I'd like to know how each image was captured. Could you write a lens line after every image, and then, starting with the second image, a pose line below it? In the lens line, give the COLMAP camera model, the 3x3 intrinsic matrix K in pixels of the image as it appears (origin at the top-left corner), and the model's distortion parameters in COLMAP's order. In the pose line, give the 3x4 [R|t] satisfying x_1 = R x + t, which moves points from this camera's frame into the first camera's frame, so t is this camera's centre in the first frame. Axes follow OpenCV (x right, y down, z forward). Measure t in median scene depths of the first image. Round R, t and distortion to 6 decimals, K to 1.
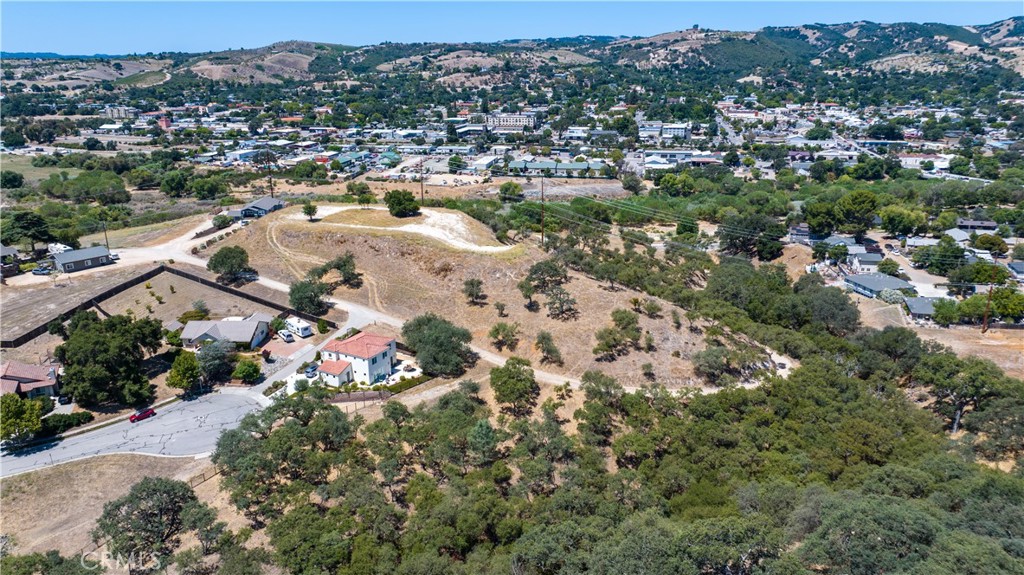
lens RADIAL K [[719.5, 0, 518.0], [0, 719.5, 286.0], [0, 0, 1]] dist [-0.029470, 0.023912]
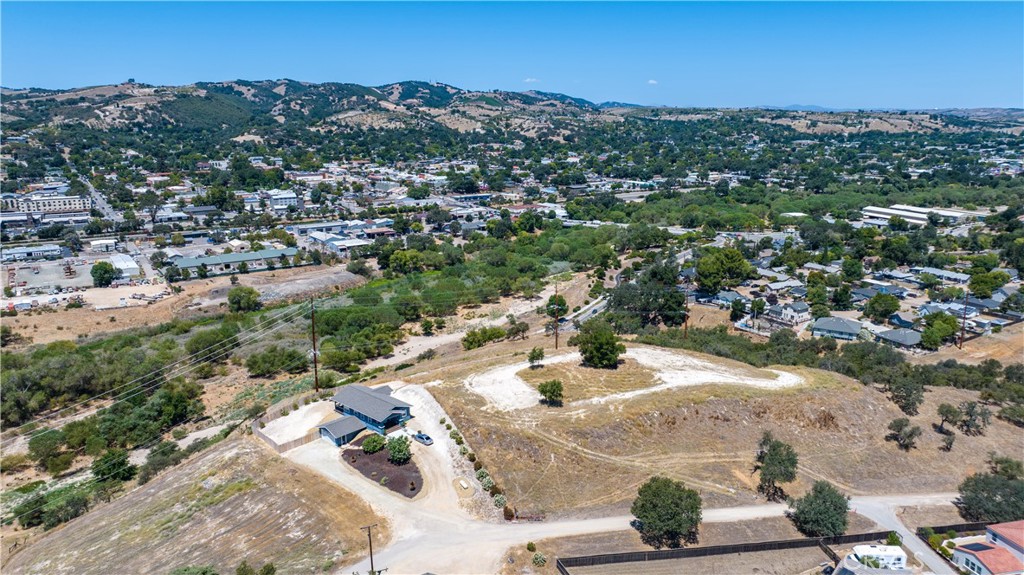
lens RADIAL K [[719.5, 0, 518.0], [0, 719.5, 286.0], [0, 0, 1]] dist [-0.029470, 0.023912]
pose [[0.714173, -0.158164, 0.681866, -0.178925], [0.205077, 0.978670, 0.012216, -0.051030], [-0.669253, 0.131111, 0.731376, 0.124175]]
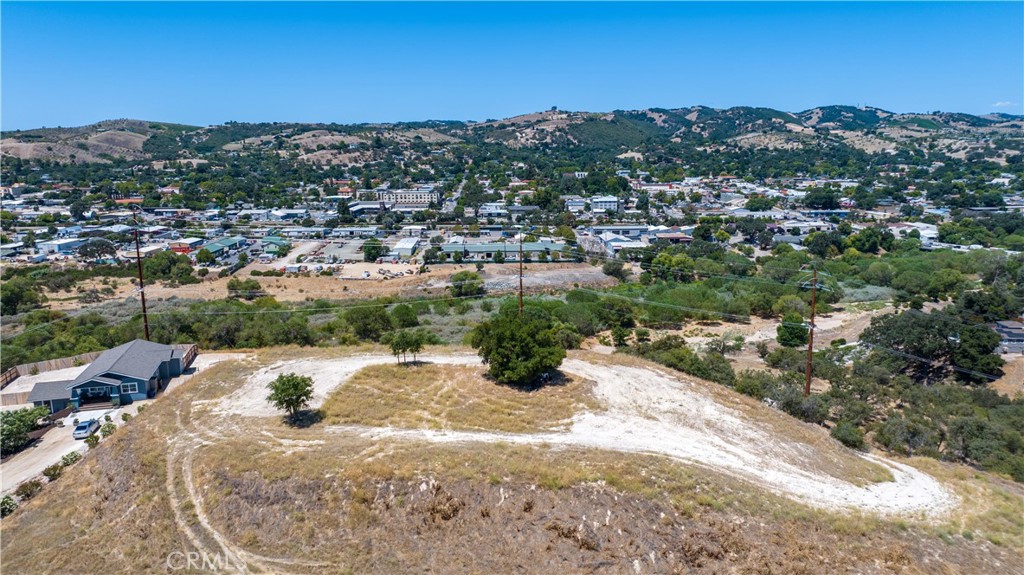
lens RADIAL K [[719.5, 0, 518.0], [0, 719.5, 286.0], [0, 0, 1]] dist [-0.029470, 0.023912]
pose [[0.977933, -0.040122, 0.205032, -0.060012], [0.062753, 0.992480, -0.105097, -0.026945], [-0.199273, 0.115644, 0.973096, 0.150844]]
